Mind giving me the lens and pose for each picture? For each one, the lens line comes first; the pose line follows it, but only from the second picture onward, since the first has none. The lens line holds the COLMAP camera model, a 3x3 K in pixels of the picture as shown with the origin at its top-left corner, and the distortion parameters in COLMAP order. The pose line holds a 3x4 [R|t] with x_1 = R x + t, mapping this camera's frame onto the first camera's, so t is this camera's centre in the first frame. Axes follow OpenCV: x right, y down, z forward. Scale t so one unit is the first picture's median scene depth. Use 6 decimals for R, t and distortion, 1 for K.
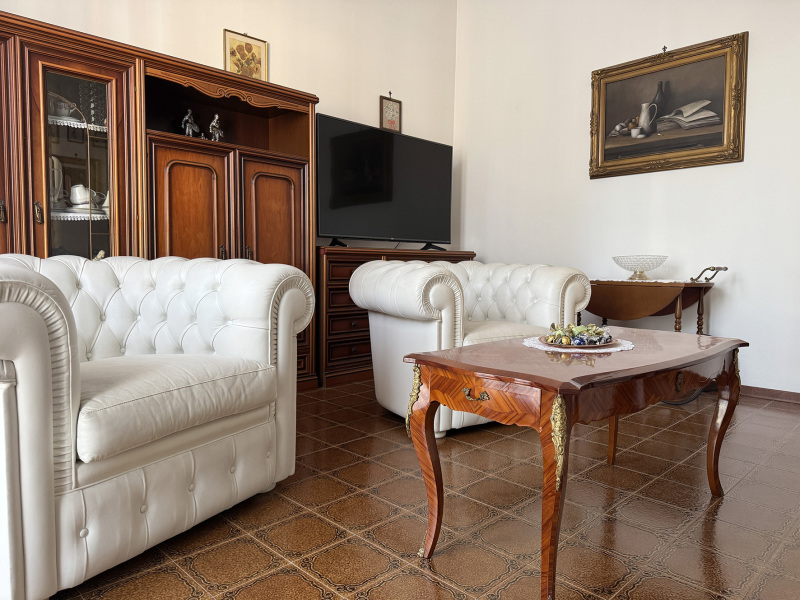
lens RADIAL K [[559.6, 0, 400.0], [0, 559.6, 300.0], [0, 0, 1]] dist [0.106423, -0.147469]
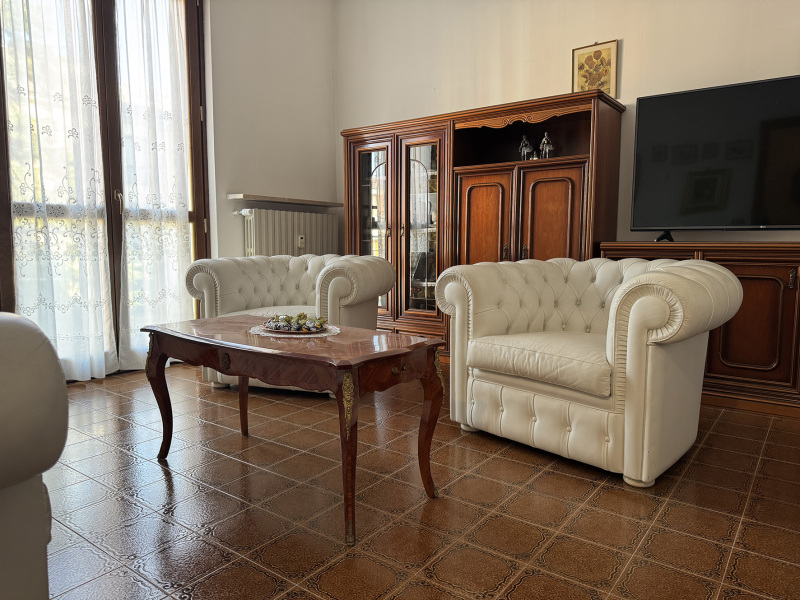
lens RADIAL K [[559.6, 0, 400.0], [0, 559.6, 300.0], [0, 0, 1]] dist [0.106423, -0.147469]
pose [[0.152187, 0.085403, -0.984655, 0.808632], [-0.069480, 0.994719, 0.075537, -0.050030], [0.985907, 0.056918, 0.157317, 0.537339]]
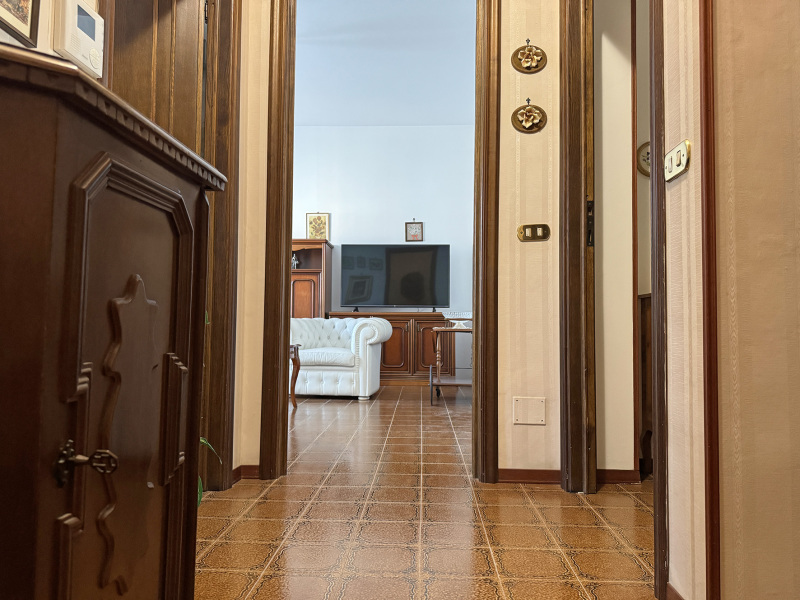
lens RADIAL K [[559.6, 0, 400.0], [0, 559.6, 300.0], [0, 0, 1]] dist [0.106423, -0.147469]
pose [[0.683038, -0.043942, -0.729060, 1.519016], [-0.048819, 0.993210, -0.105601, 0.058714], [0.728749, 0.107721, 0.676255, -0.148310]]
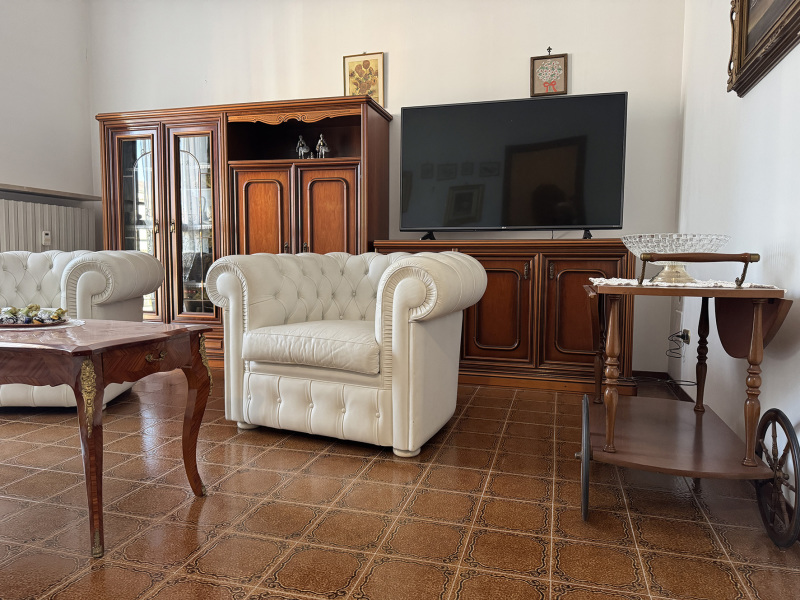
lens RADIAL K [[561.2, 0, 401.0], [0, 561.2, 303.8], [0, 0, 1]] dist [0.106473, -0.157099]
pose [[0.495562, 0.059055, -0.866563, 0.813375], [-0.062267, 0.997534, 0.032372, -0.018343], [0.866338, 0.037916, 0.498017, 0.561792]]
